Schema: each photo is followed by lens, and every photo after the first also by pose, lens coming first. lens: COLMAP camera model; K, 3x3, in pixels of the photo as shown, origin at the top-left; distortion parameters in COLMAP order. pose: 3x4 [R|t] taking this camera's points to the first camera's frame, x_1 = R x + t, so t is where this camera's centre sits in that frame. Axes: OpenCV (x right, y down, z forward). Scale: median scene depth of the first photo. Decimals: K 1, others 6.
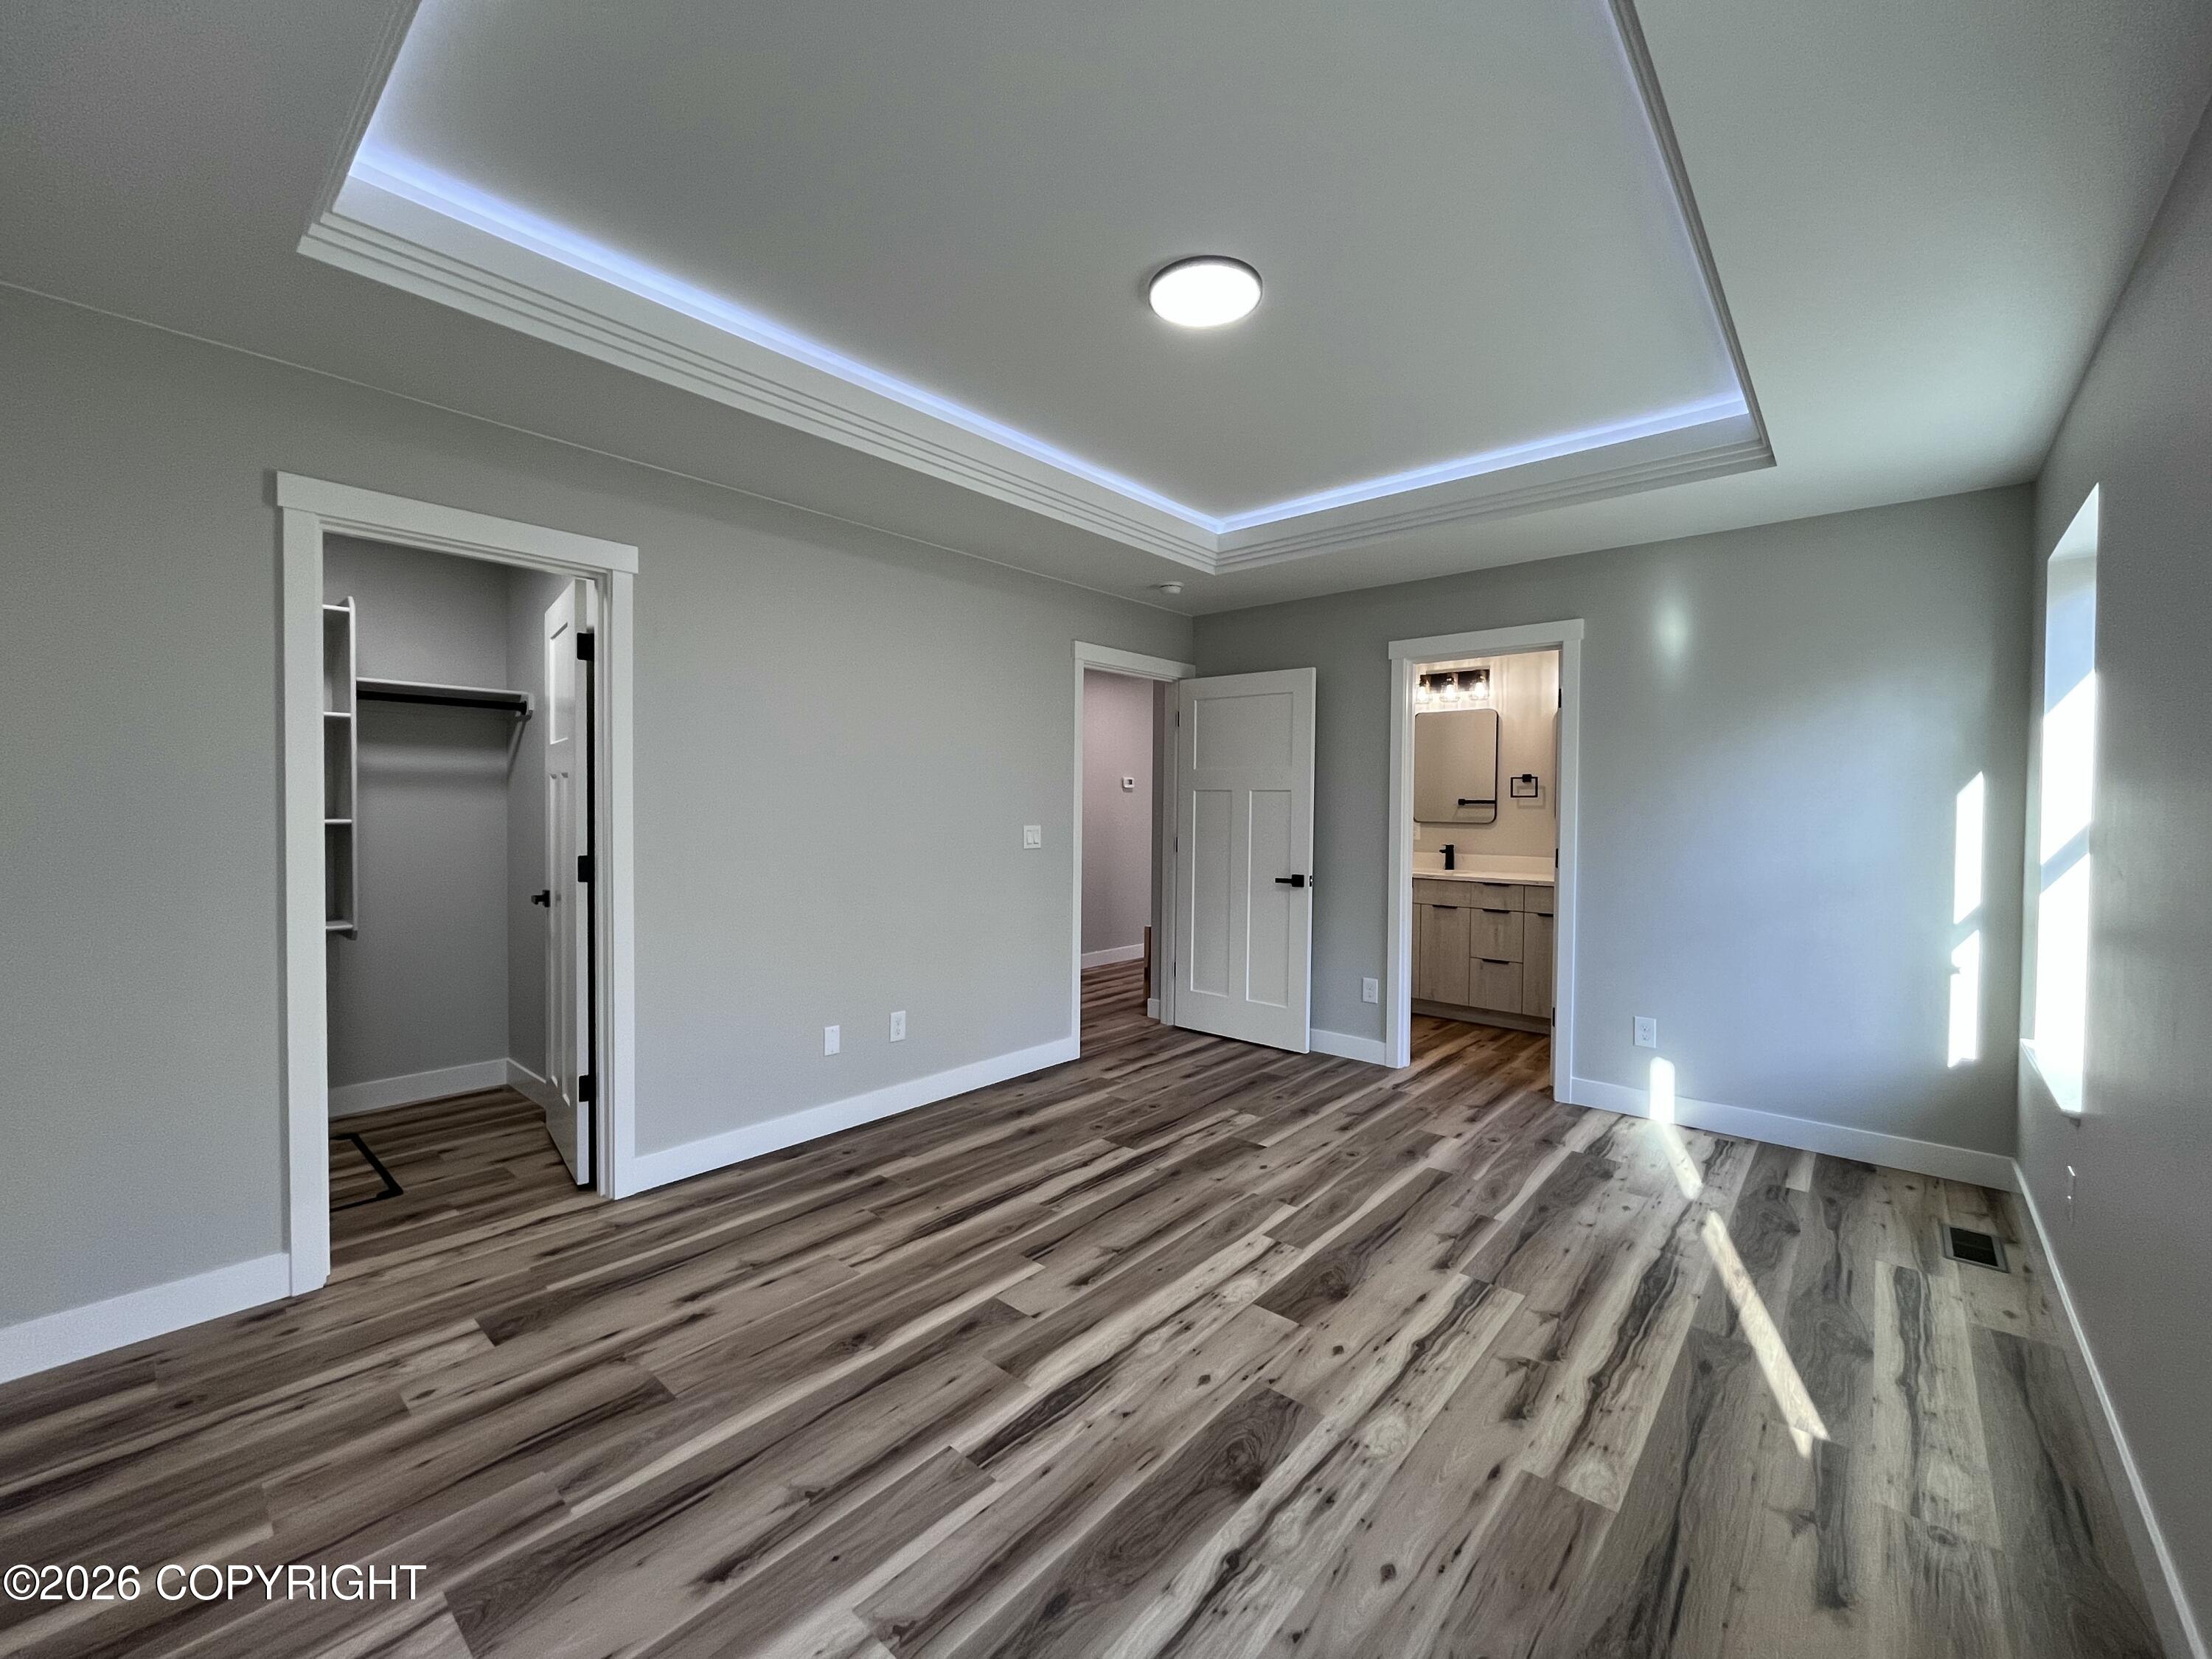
lens RADIAL K [[893.6, 0, 1115.2], [0, 893.6, 825.0], [0, 0, 1]] dist [-0.003048, 0.000112]
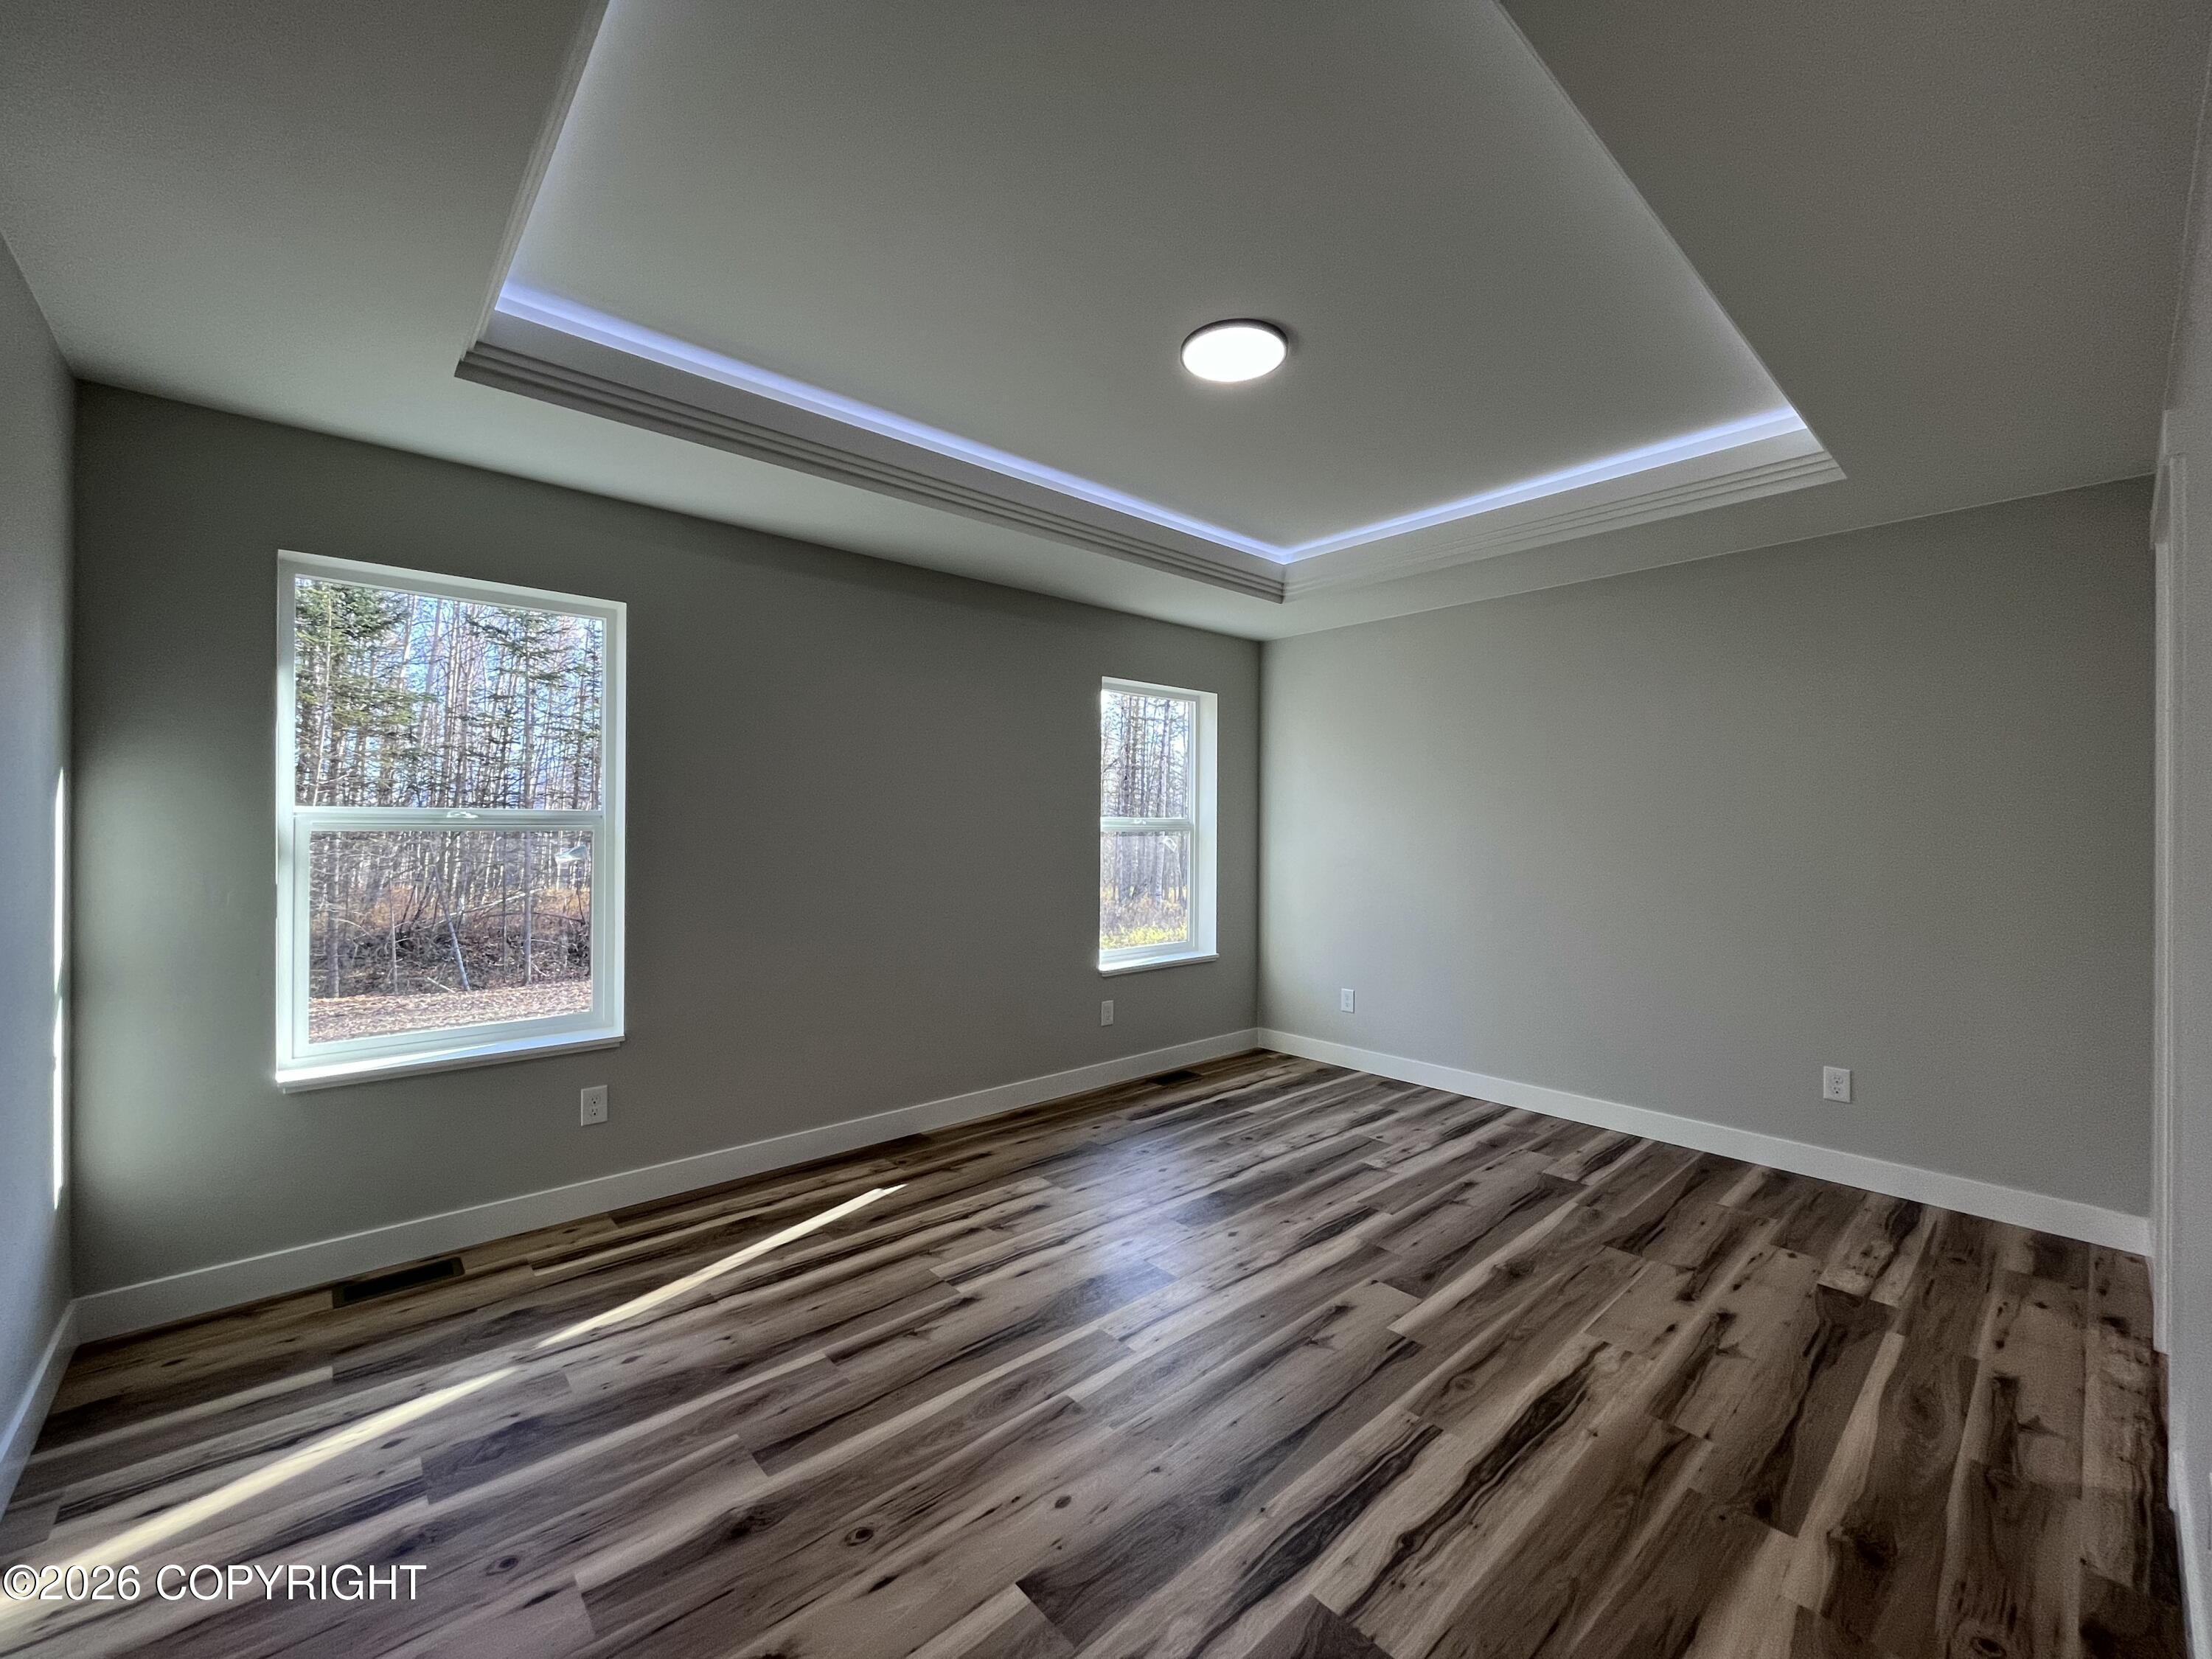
lens RADIAL K [[893.6, 0, 1112.3], [0, 893.6, 814.1], [0, 0, 1]] dist [-0.003048, 0.000112]
pose [[-0.991631, -0.011687, 0.128574, 0.094708], [-0.010835, 0.999914, 0.007325, -0.046741], [-0.128649, 0.005870, -0.991673, 1.999109]]
